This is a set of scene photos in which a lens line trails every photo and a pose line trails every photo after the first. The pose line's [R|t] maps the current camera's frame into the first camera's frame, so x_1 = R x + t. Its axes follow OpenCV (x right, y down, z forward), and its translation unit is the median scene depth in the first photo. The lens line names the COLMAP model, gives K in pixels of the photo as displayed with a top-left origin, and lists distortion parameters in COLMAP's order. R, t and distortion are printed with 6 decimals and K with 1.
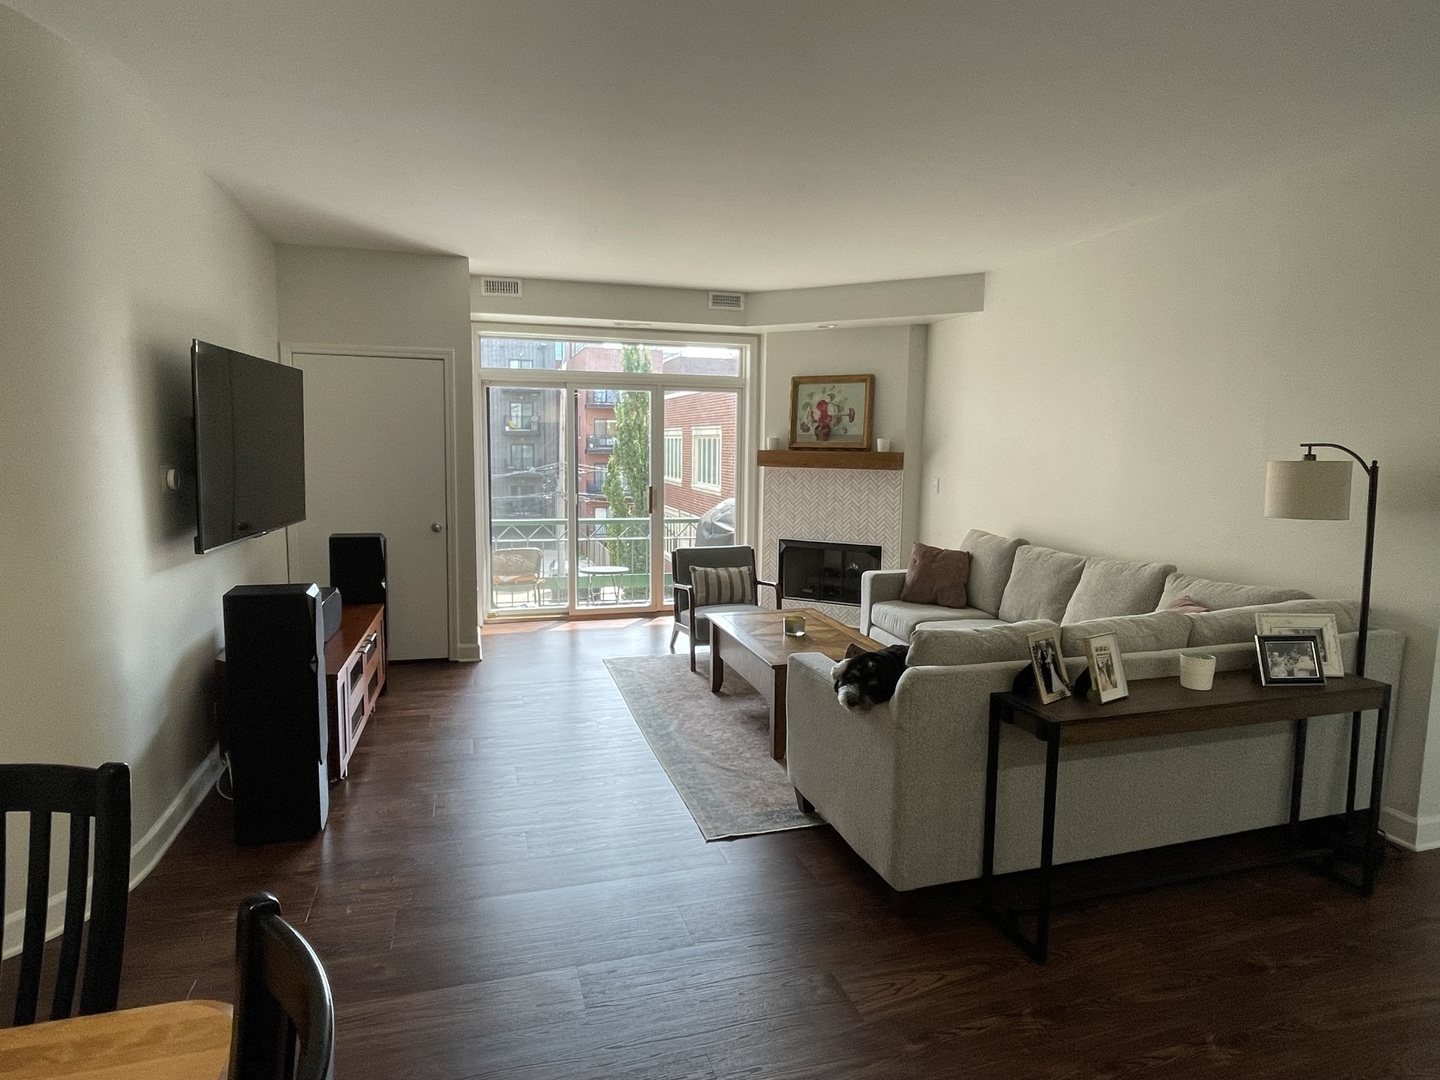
lens RADIAL K [[839.9, 0, 717.9], [0, 839.9, 533.8], [0, 0, 1]] dist [-0.000370, -0.000338]
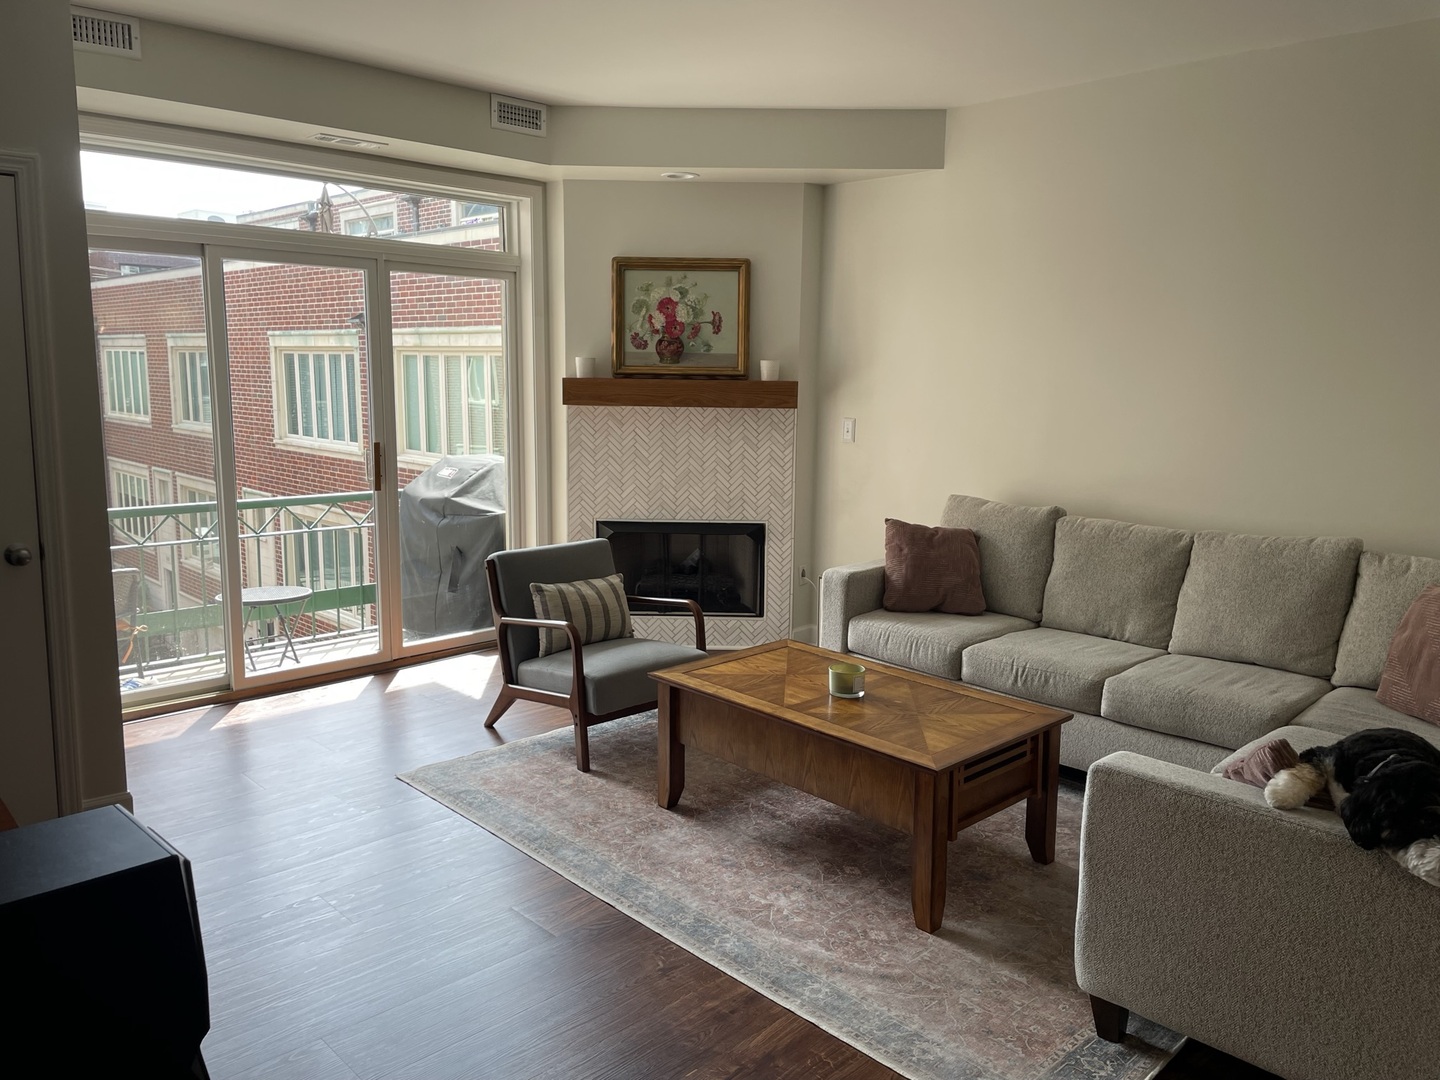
lens RADIAL K [[1084.7, 0, 718.7], [0, 1084.7, 531.7], [0, 0, 1]] dist [0.105894, -0.136192]
pose [[0.883001, -0.069993, 0.464124, -0.235939], [0.047723, 0.997083, 0.059574, -0.031704], [-0.466939, -0.030454, 0.883765, 0.259566]]
